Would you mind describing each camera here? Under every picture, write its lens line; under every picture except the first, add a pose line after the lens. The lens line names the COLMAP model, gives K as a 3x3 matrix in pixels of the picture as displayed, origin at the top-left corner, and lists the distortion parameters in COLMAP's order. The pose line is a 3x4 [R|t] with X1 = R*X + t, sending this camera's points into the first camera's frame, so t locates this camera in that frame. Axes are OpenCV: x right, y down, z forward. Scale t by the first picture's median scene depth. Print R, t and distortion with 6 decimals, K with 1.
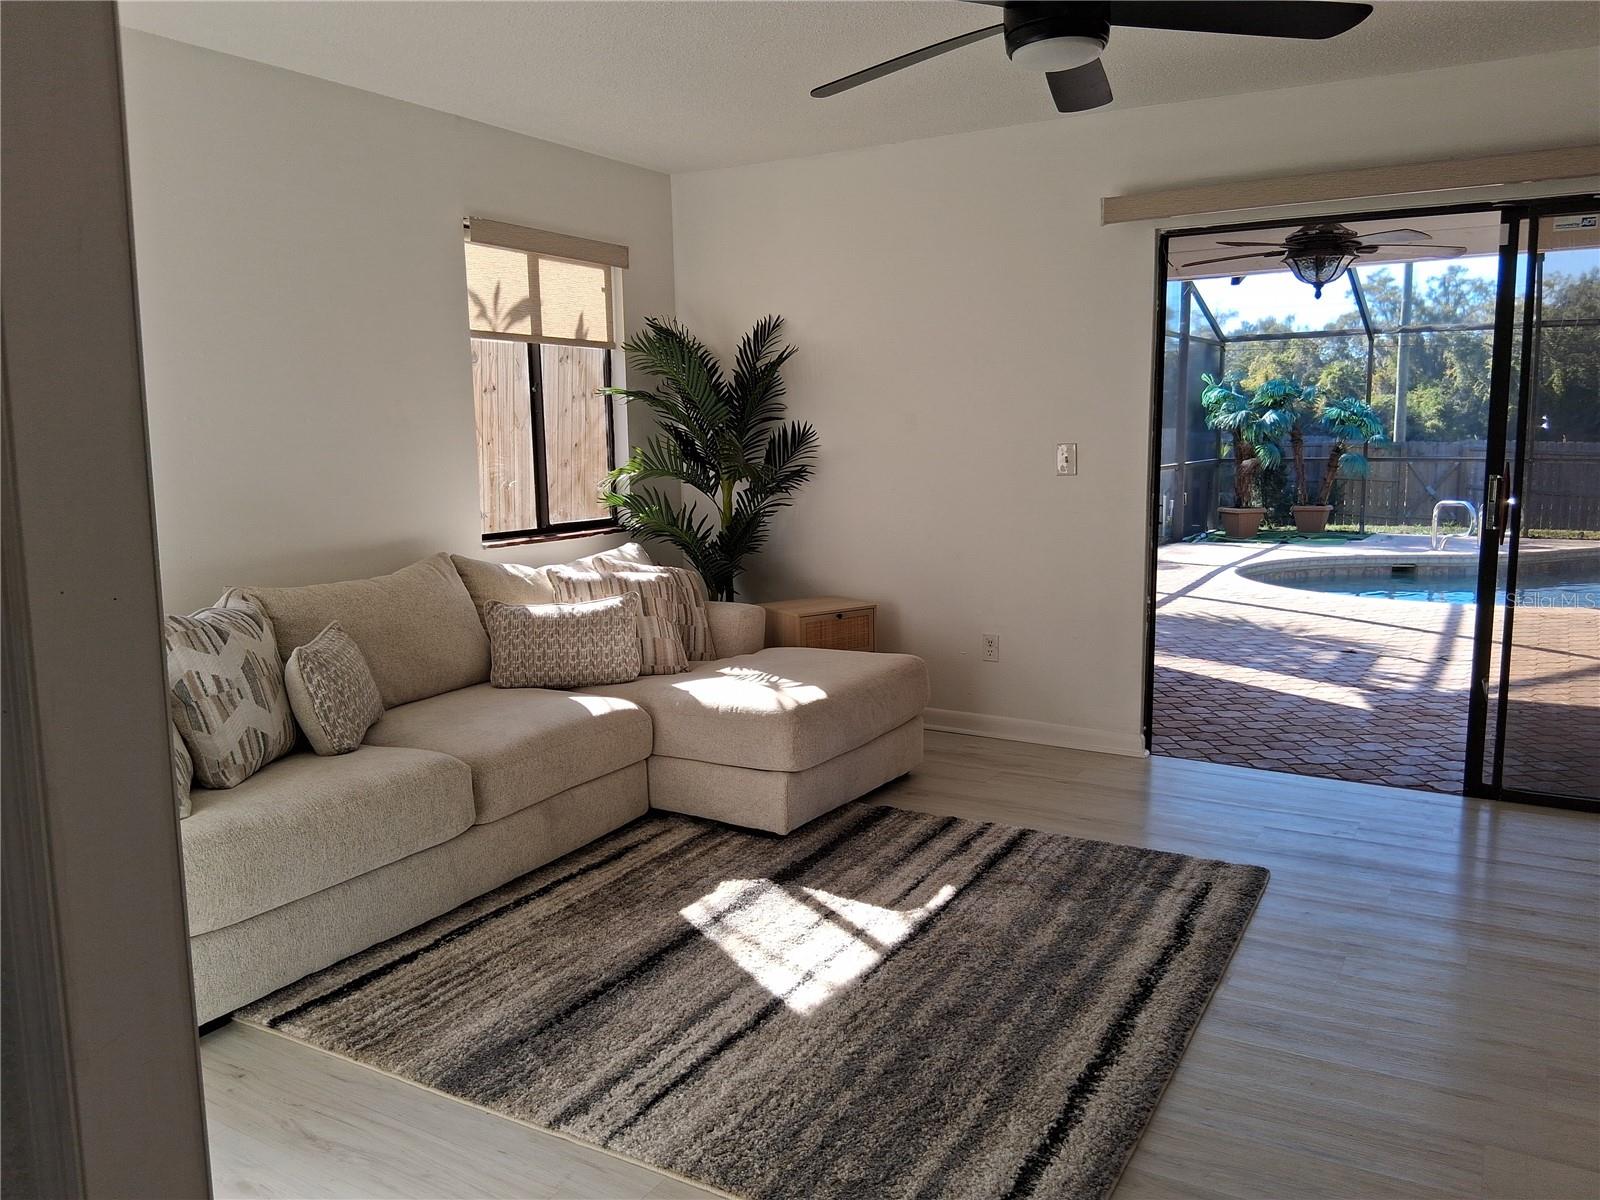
lens RADIAL K [[1195.4, 0, 800.0], [0, 1195.4, 600.0], [0, 0, 1]] dist [0.101885, -0.138751]
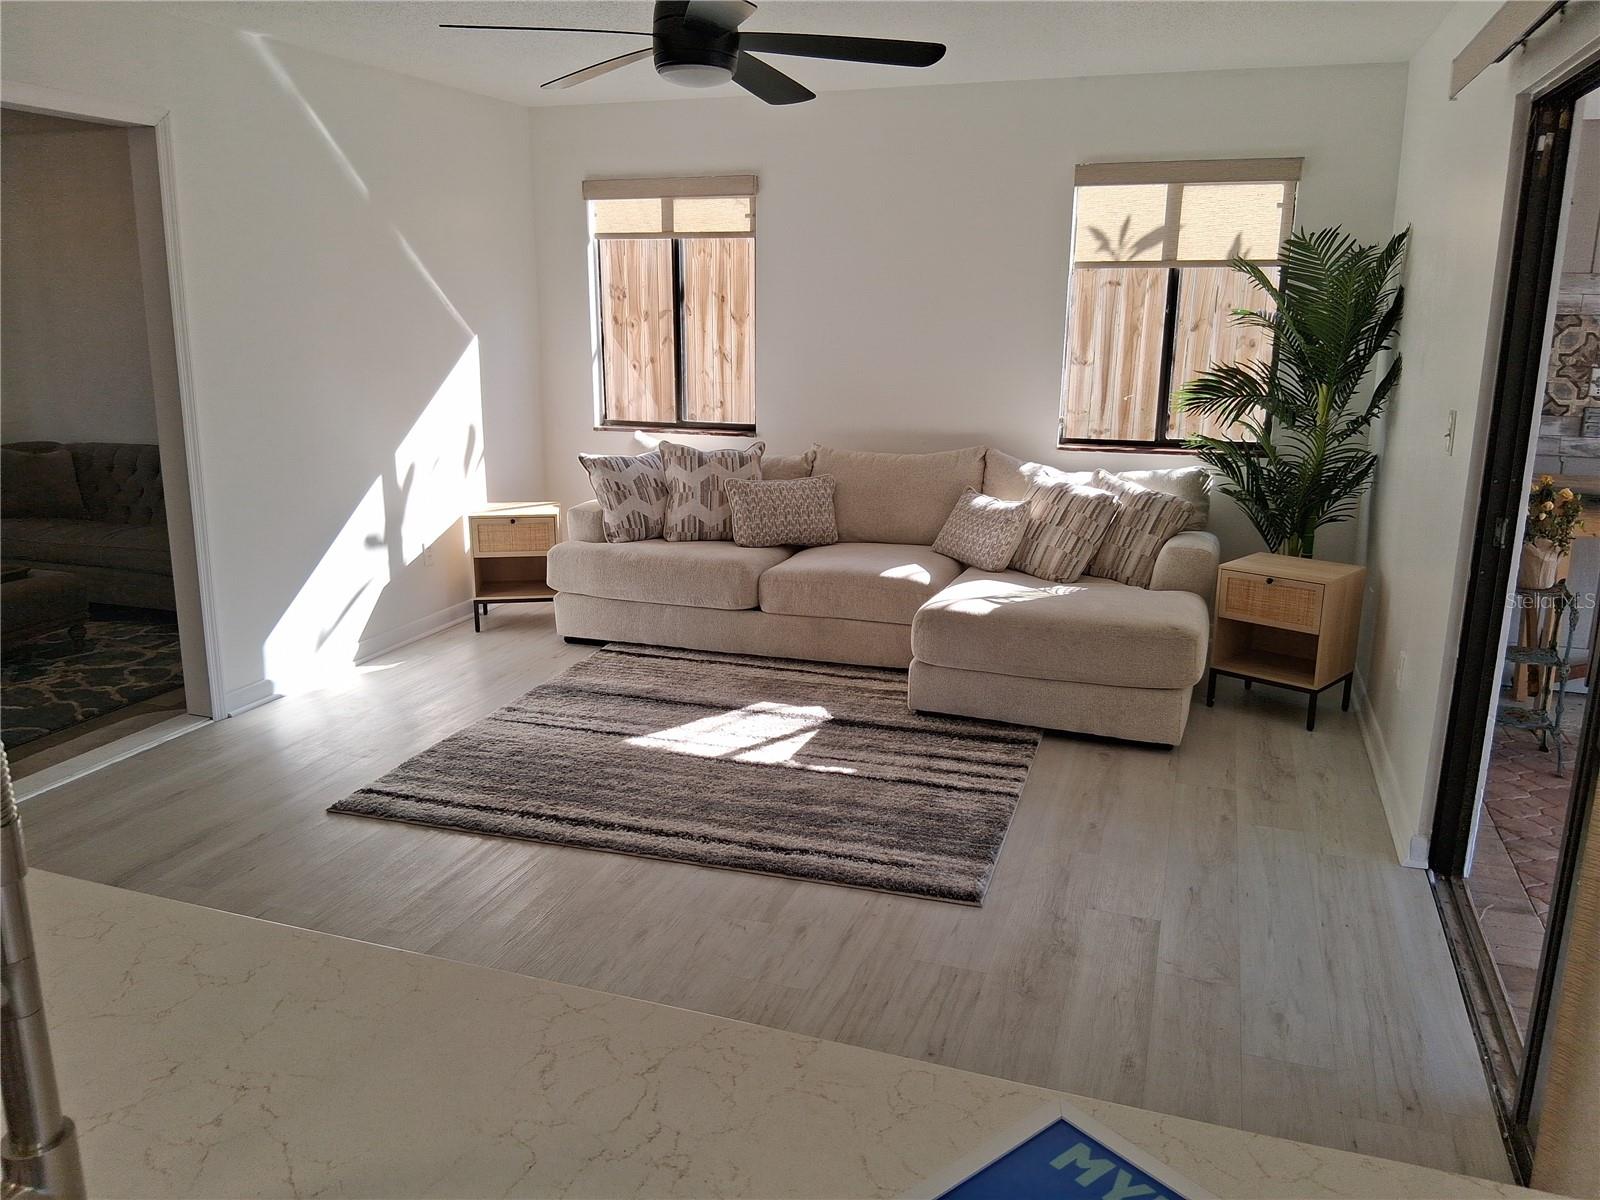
lens RADIAL K [[1195.4, 0, 800.0], [0, 1195.4, 600.0], [0, 0, 1]] dist [0.101885, -0.138751]
pose [[0.212759, 0.249515, -0.944709, 1.085000], [-0.147086, 0.964007, 0.221487, -0.160378], [0.965971, 0.091831, 0.241802, 0.606055]]
